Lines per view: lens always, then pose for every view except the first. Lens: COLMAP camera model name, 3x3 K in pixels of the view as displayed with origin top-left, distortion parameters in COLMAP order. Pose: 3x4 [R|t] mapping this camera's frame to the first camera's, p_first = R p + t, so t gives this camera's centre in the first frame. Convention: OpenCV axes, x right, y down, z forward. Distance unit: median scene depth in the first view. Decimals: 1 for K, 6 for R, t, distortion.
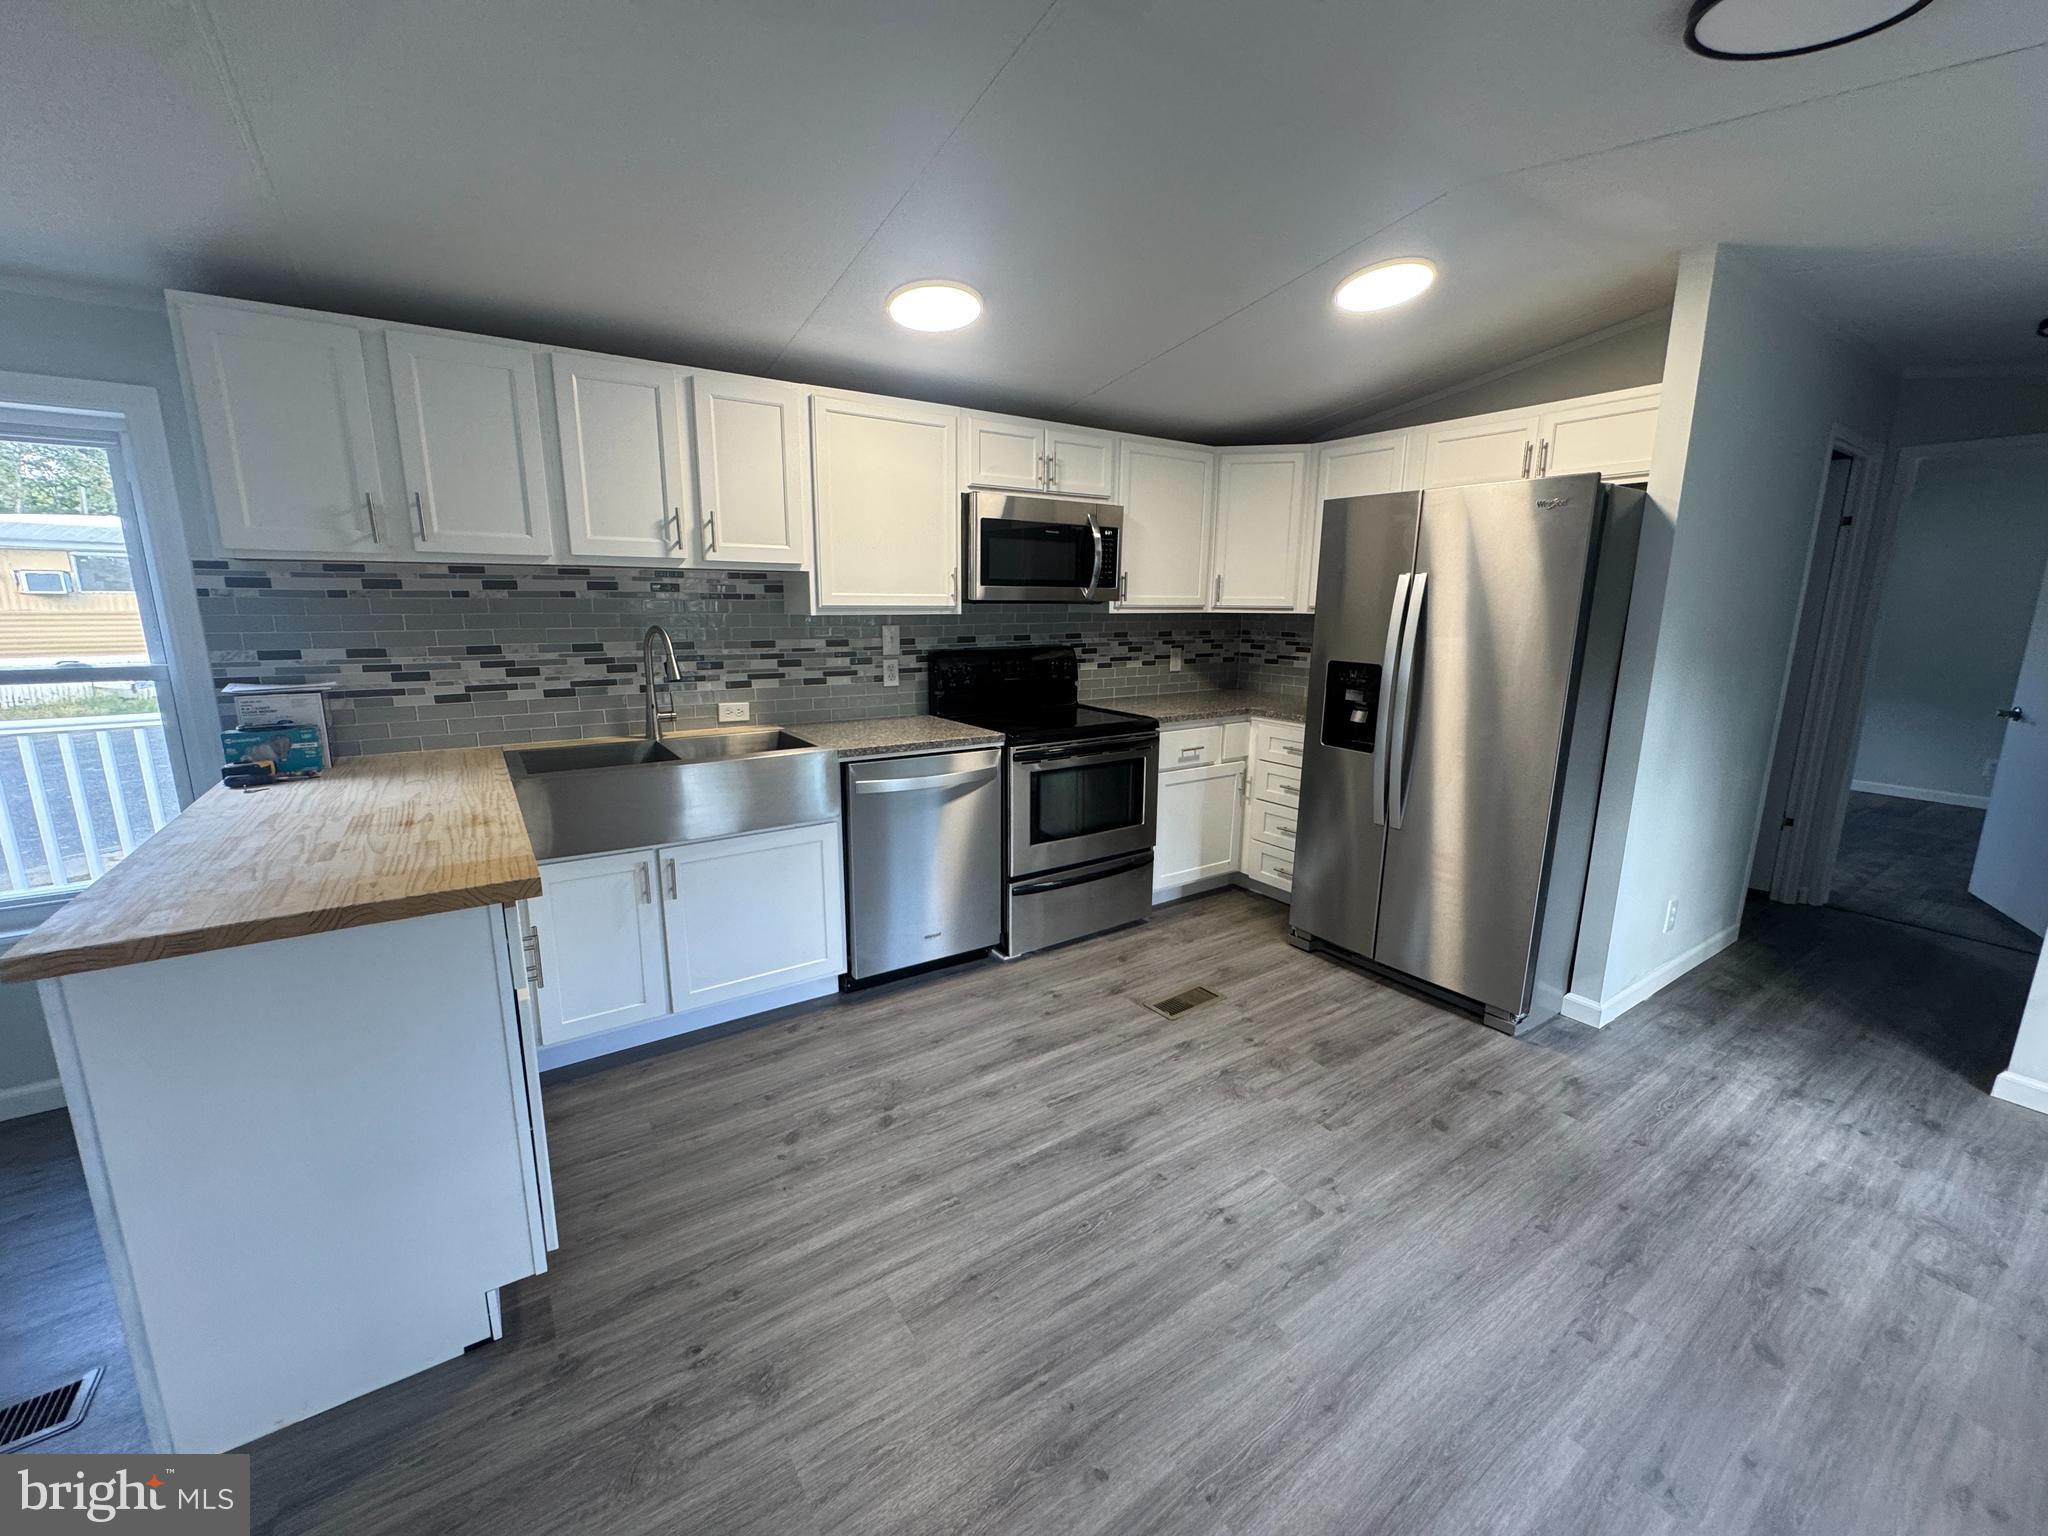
lens RADIAL K [[819.1, 0, 1010.0], [0, 819.1, 770.5], [0, 0, 1]] dist [-0.002176, 0.002593]
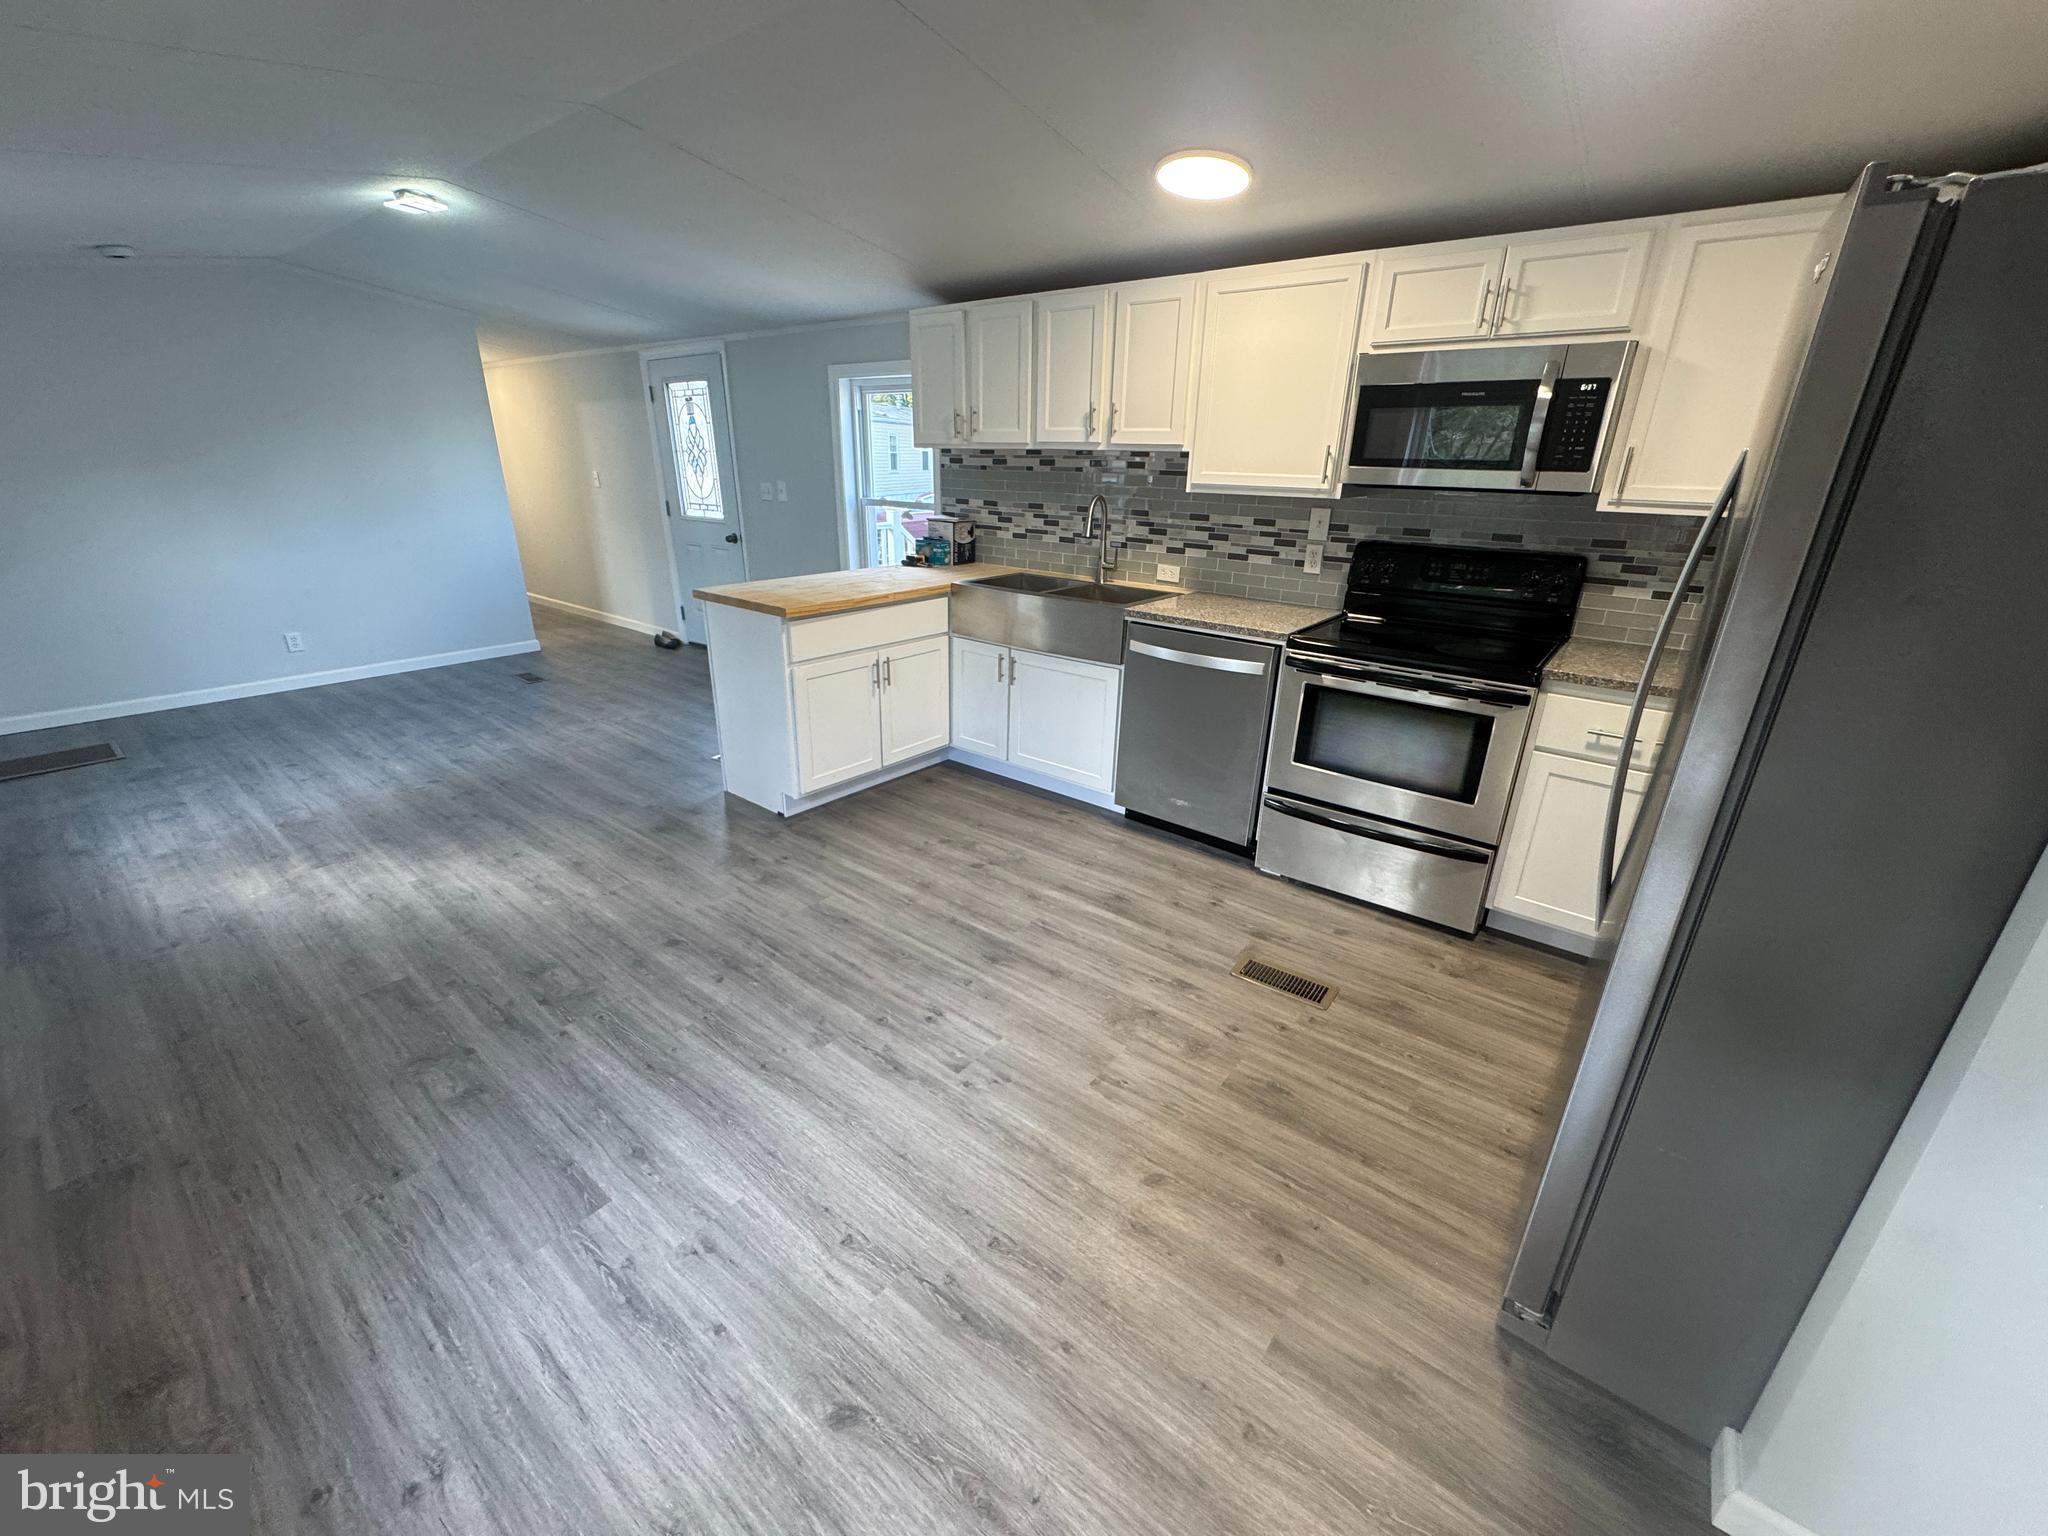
lens RADIAL K [[819.1, 0, 1009.2], [0, 819.1, 760.6], [0, 0, 1]] dist [-0.002176, 0.002593]
pose [[0.297392, 0.326732, -0.897109, 0.878376], [-0.218720, 0.937948, 0.269100, -0.100031], [0.929365, 0.116188, 0.350402, 0.460616]]
